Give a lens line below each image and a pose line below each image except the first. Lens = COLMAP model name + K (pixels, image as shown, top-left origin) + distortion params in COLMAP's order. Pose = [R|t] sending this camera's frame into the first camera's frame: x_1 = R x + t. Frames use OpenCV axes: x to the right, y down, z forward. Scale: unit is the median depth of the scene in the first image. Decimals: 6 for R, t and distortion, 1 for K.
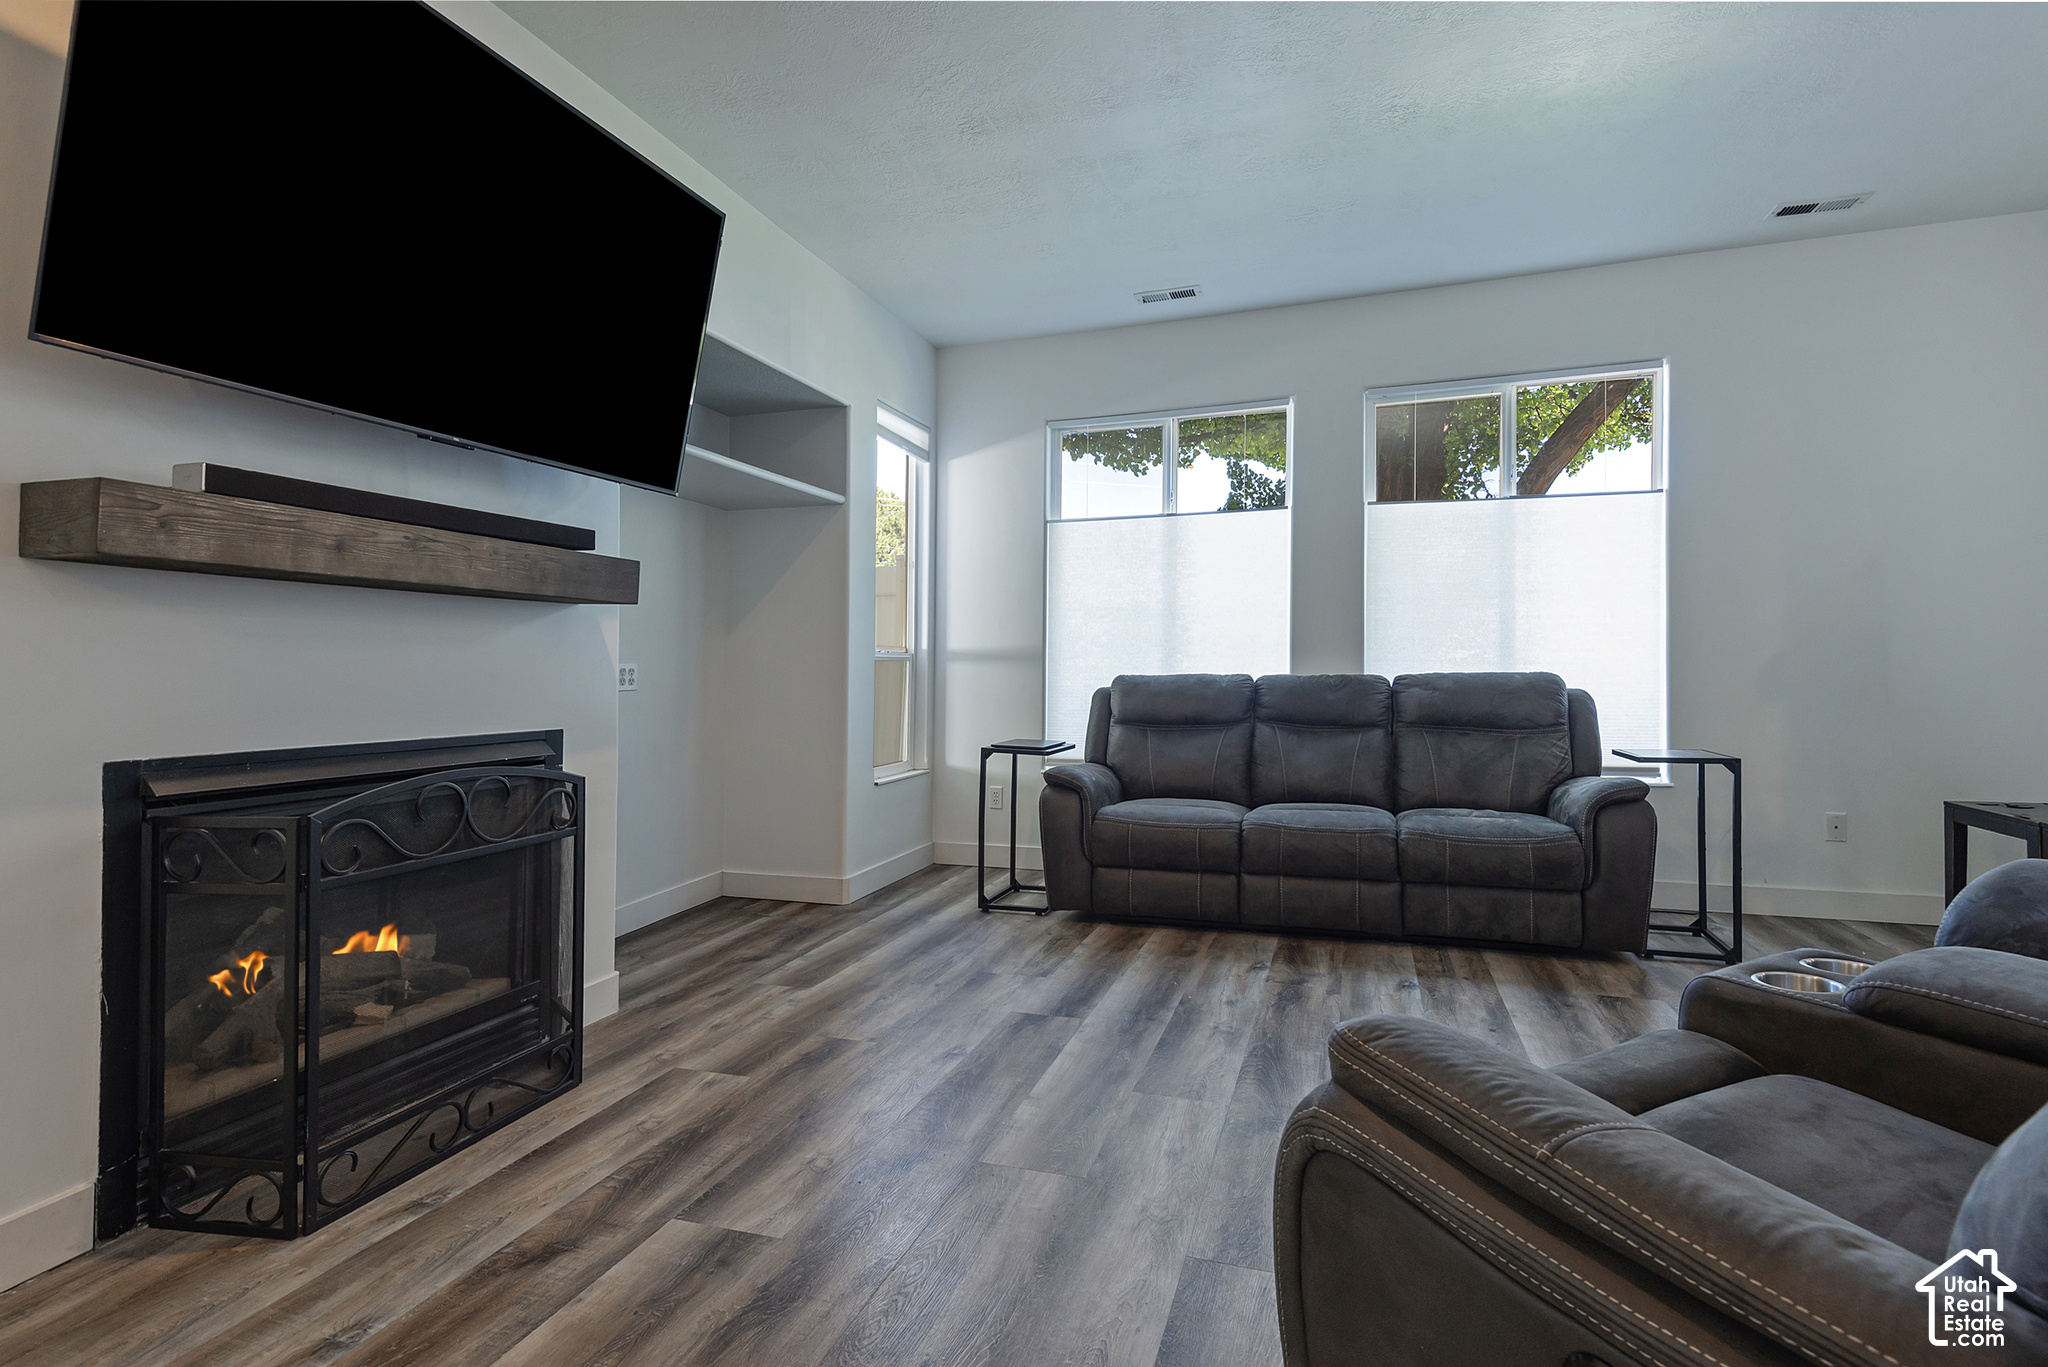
lens RADIAL K [[945.9, 0, 1027.1], [0, 945.9, 681.5], [0, 0, 1]] dist [0.017456, -0.007575]
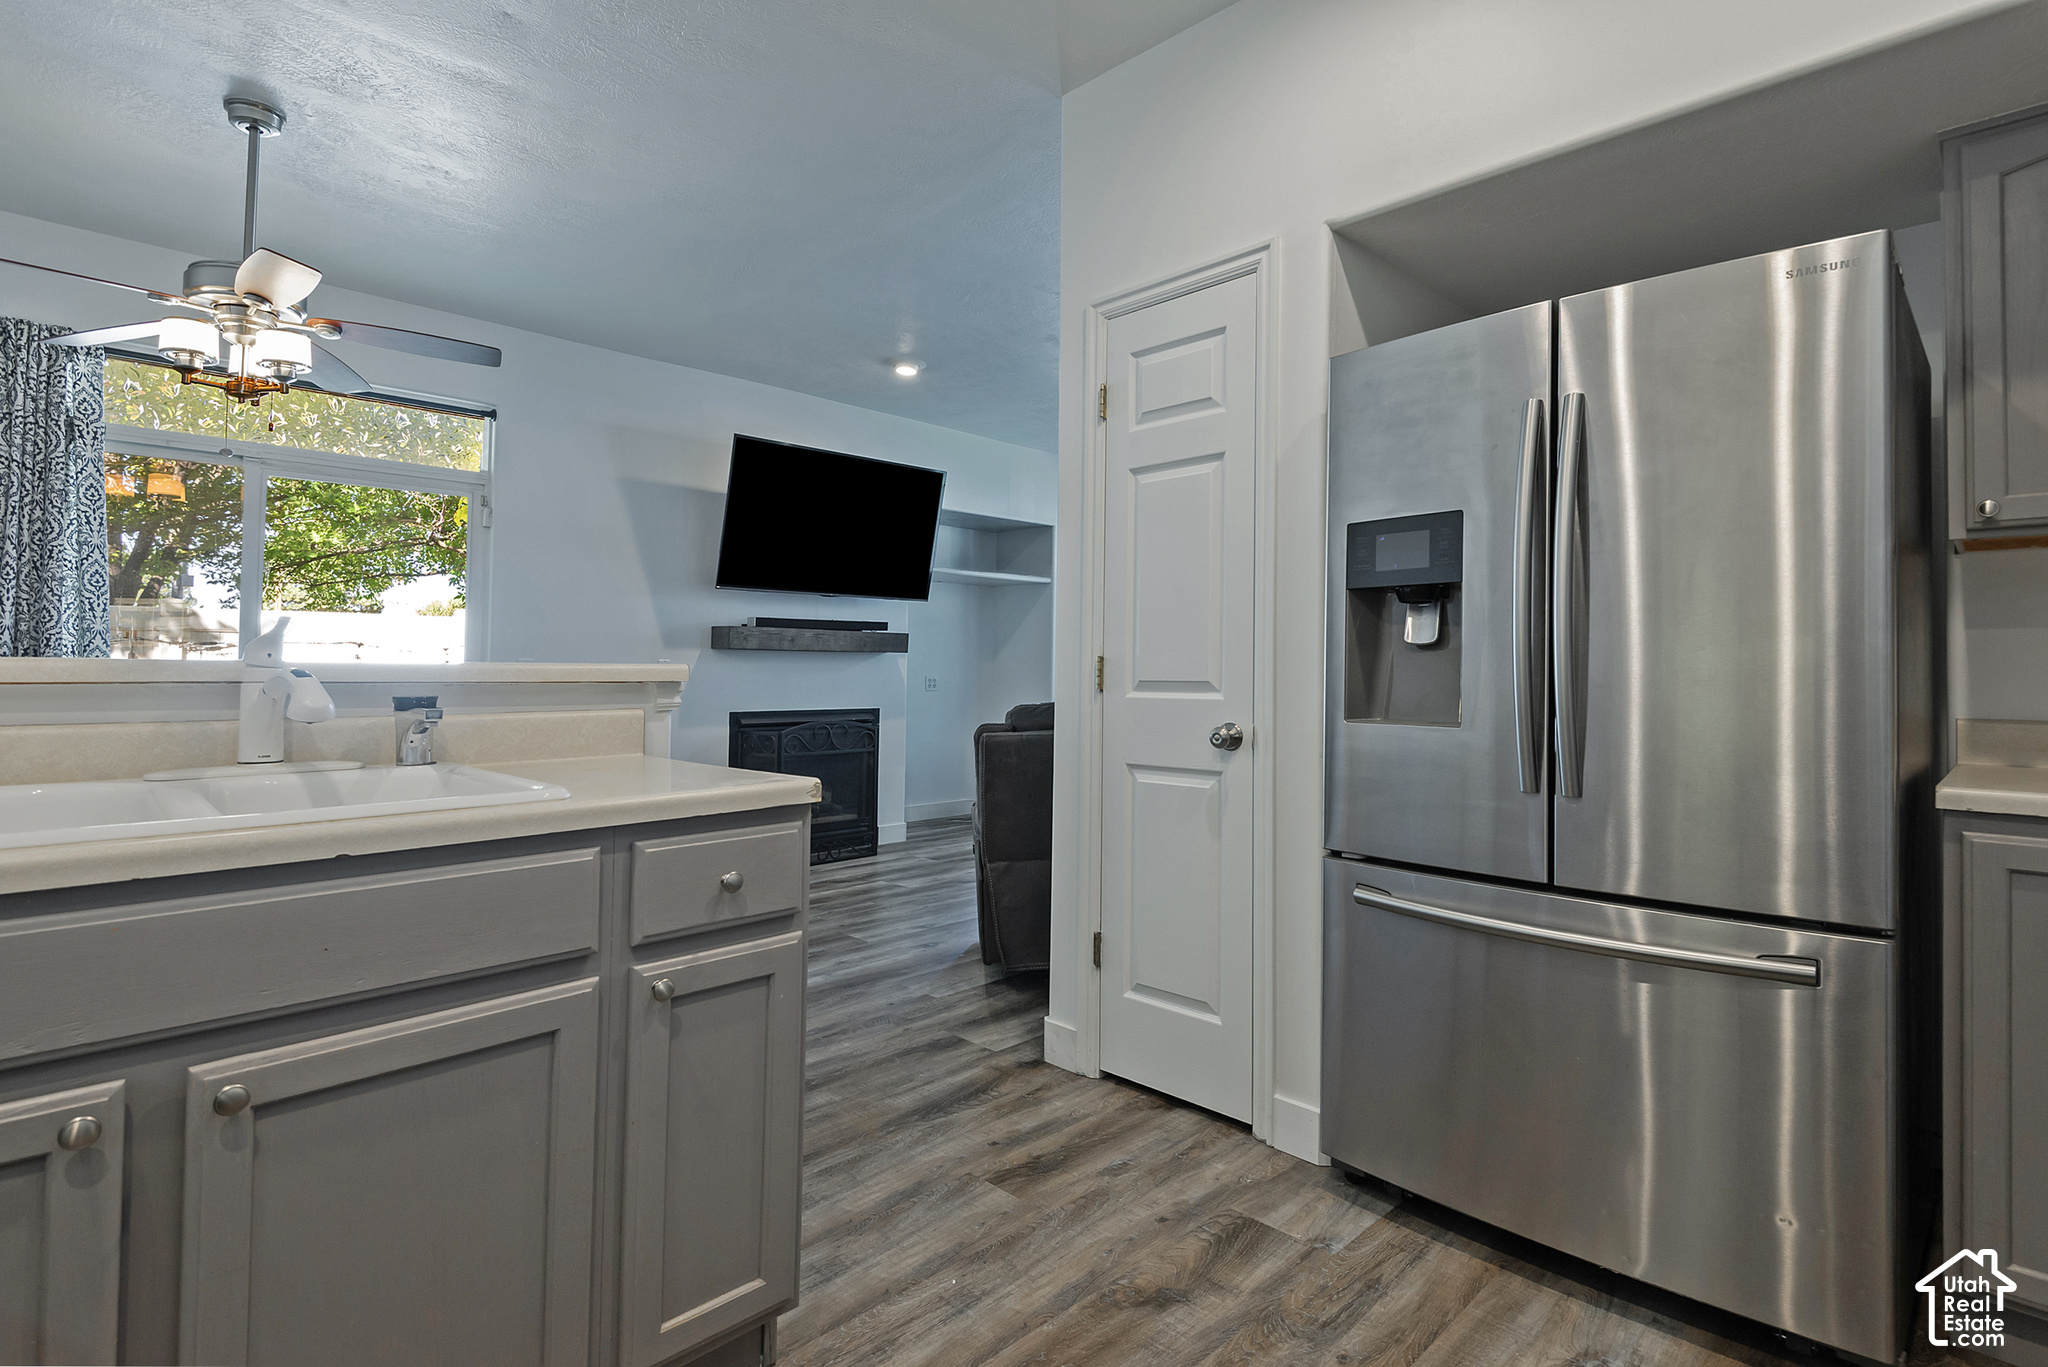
lens RADIAL K [[998.2, 0, 1028.9], [0, 998.2, 658.3], [0, 0, 1]] dist [0.013002, -0.001830]
pose [[0.900161, -0.004083, -0.435538, 0.877039], [-0.007906, 0.999638, -0.025712, -0.010759], [0.435485, 0.026588, 0.899803, -0.994976]]
